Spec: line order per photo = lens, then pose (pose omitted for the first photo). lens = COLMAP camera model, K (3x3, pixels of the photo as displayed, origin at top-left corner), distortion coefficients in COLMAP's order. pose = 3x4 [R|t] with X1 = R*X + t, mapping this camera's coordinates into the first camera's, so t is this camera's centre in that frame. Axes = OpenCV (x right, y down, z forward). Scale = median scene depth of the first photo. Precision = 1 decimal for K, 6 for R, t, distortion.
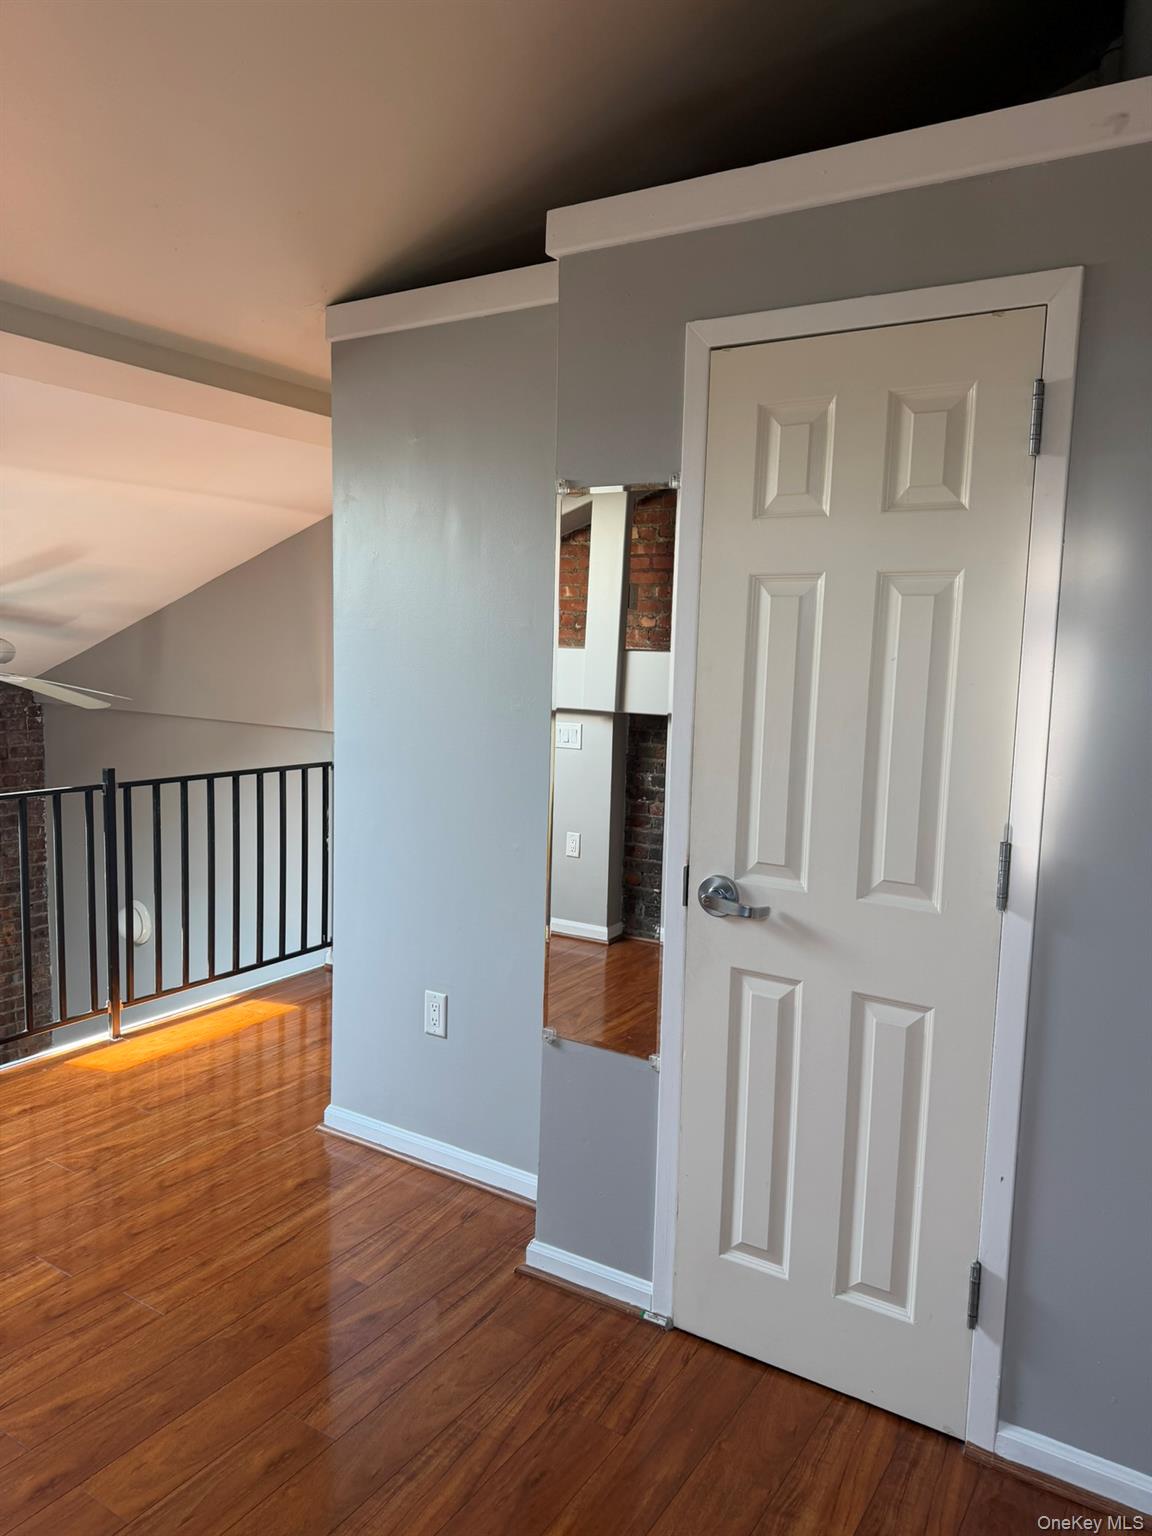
lens RADIAL K [[1085.3, 0, 574.7], [0, 1085.3, 771.7], [0, 0, 1]] dist [0.055321, -0.072622]
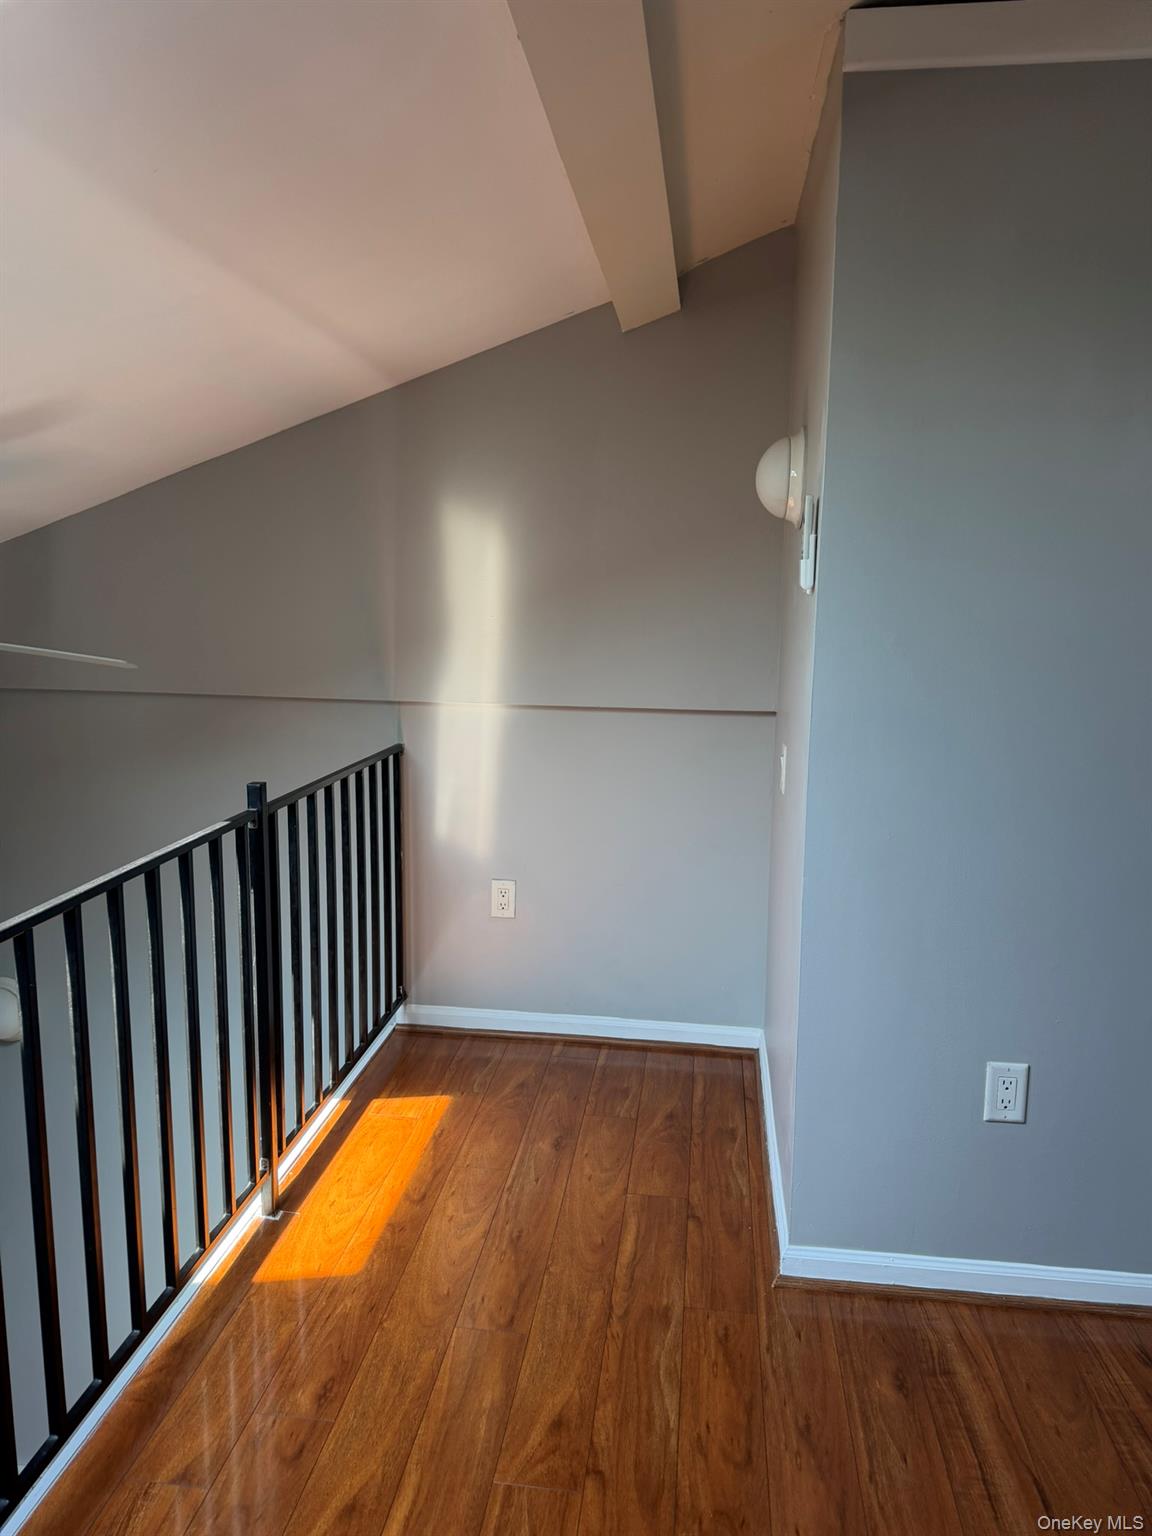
lens RADIAL K [[1085.3, 0, 574.7], [0, 1085.3, 771.7], [0, 0, 1]] dist [0.055321, -0.072622]
pose [[0.897548, -0.086381, 0.432372, -0.621904], [0.061371, 0.995551, 0.071497, -0.049983], [-0.436625, -0.037636, 0.898856, 0.454587]]
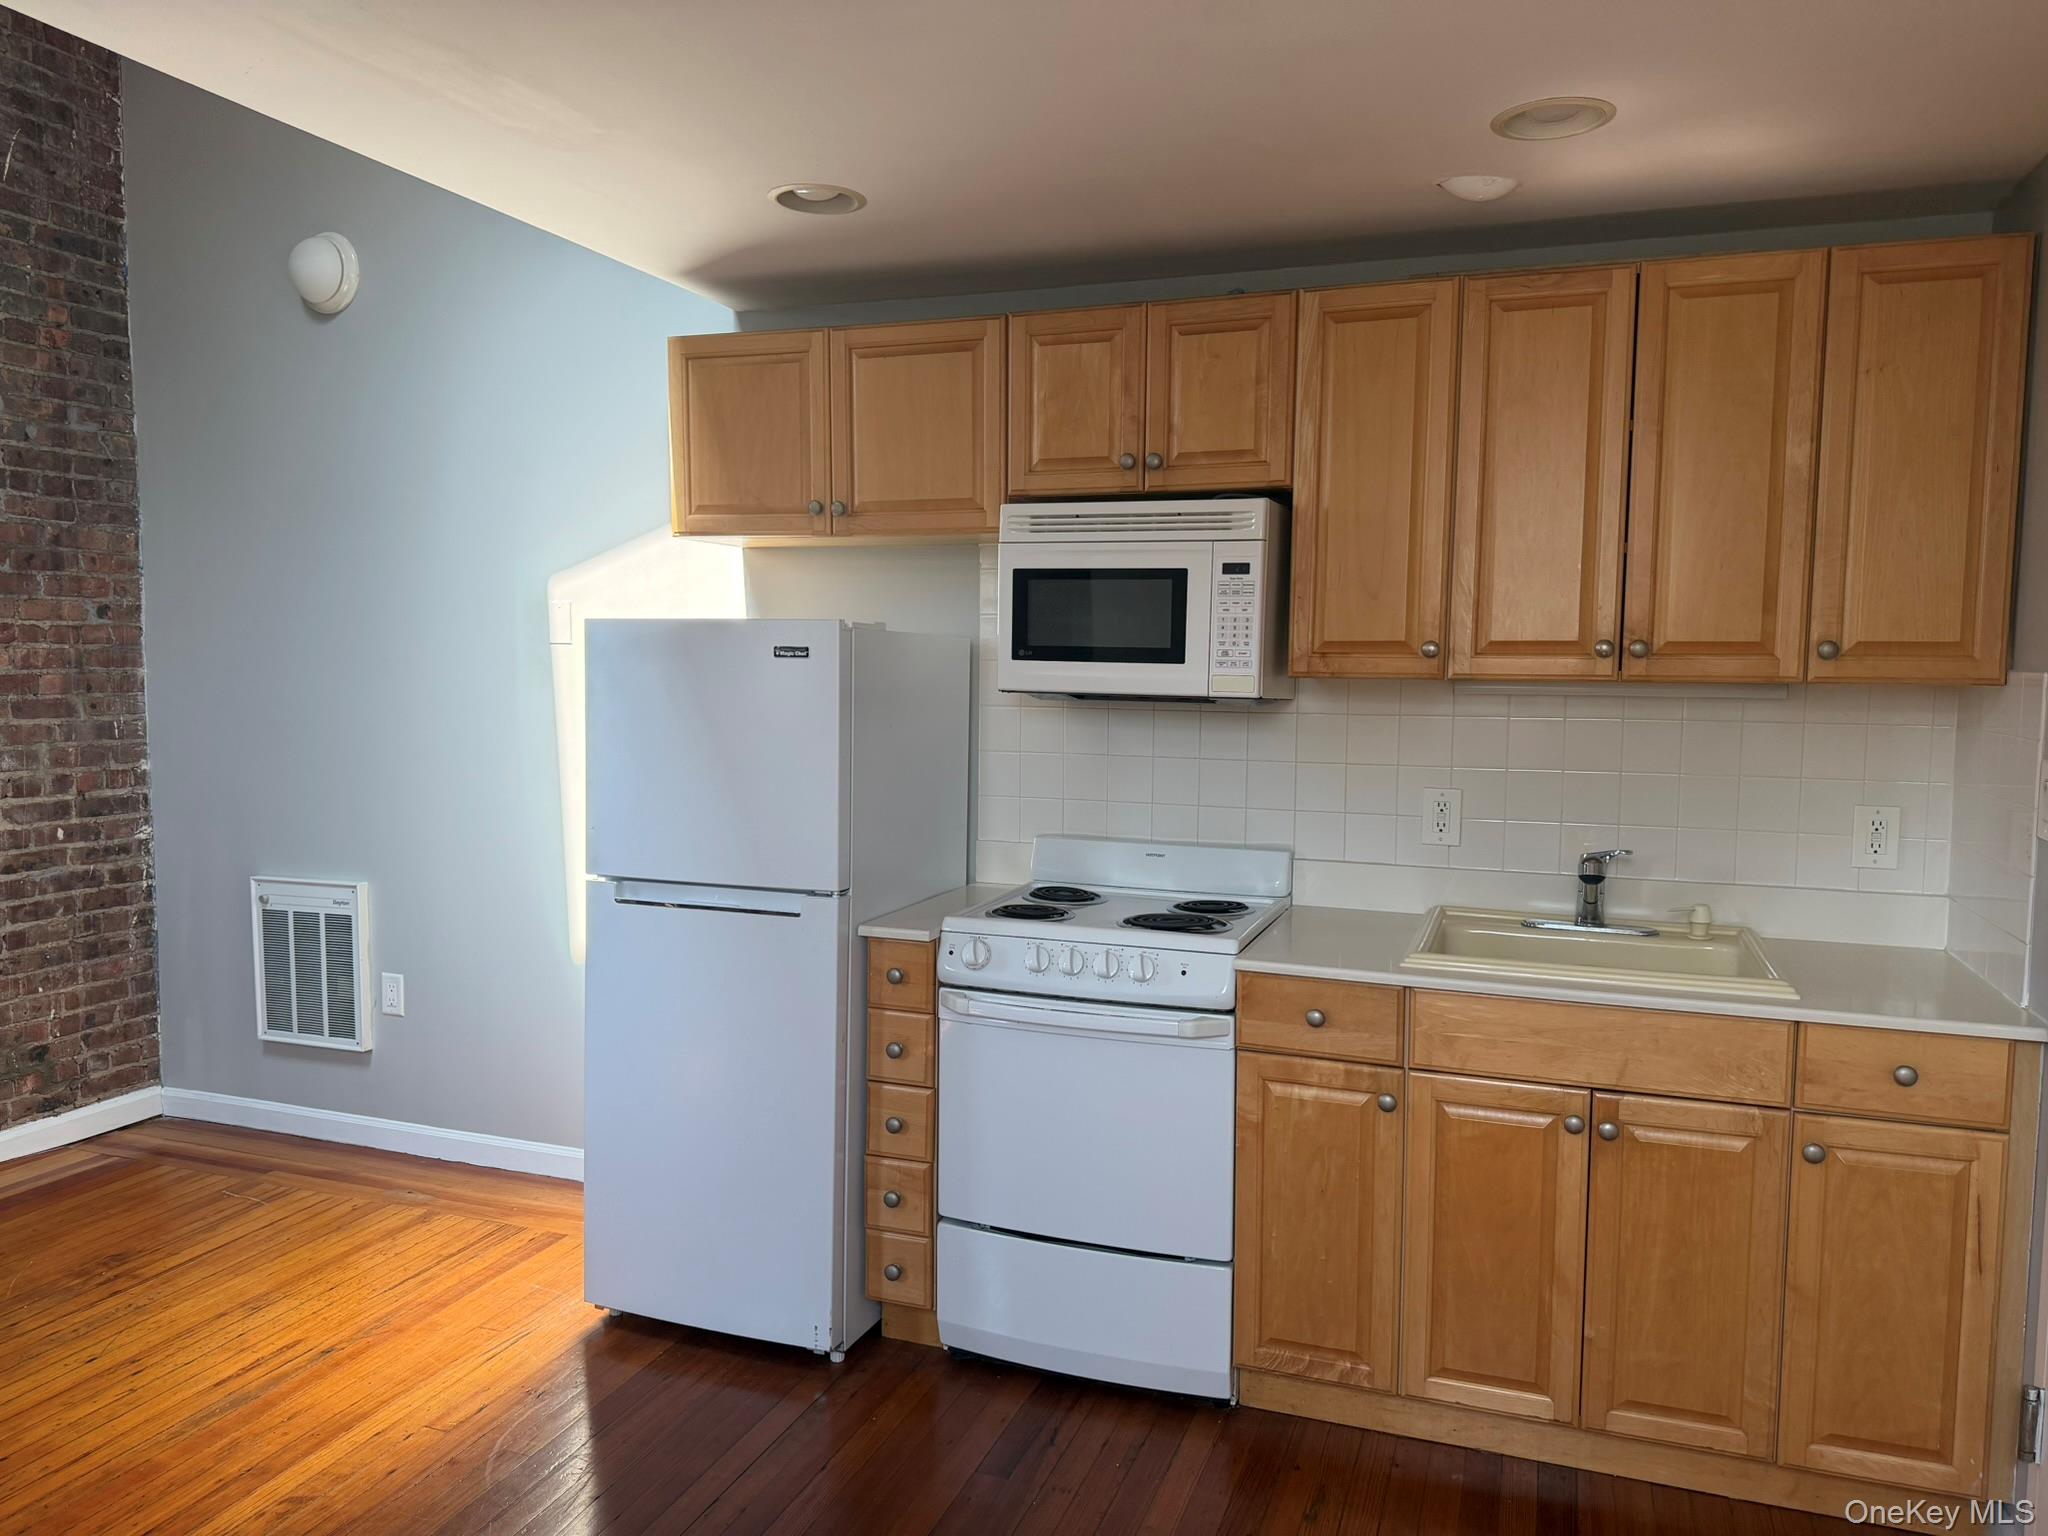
lens RADIAL K [[1458.3, 0, 1017.7], [0, 1458.3, 781.0], [0, 0, 1]] dist [0.029230, -0.032091]
pose [[0.976374, -0.031415, 0.213790, -0.395906], [0.036528, 0.999132, -0.020005, 0.734314], [-0.212976, 0.027342, 0.976675, 0.367535]]
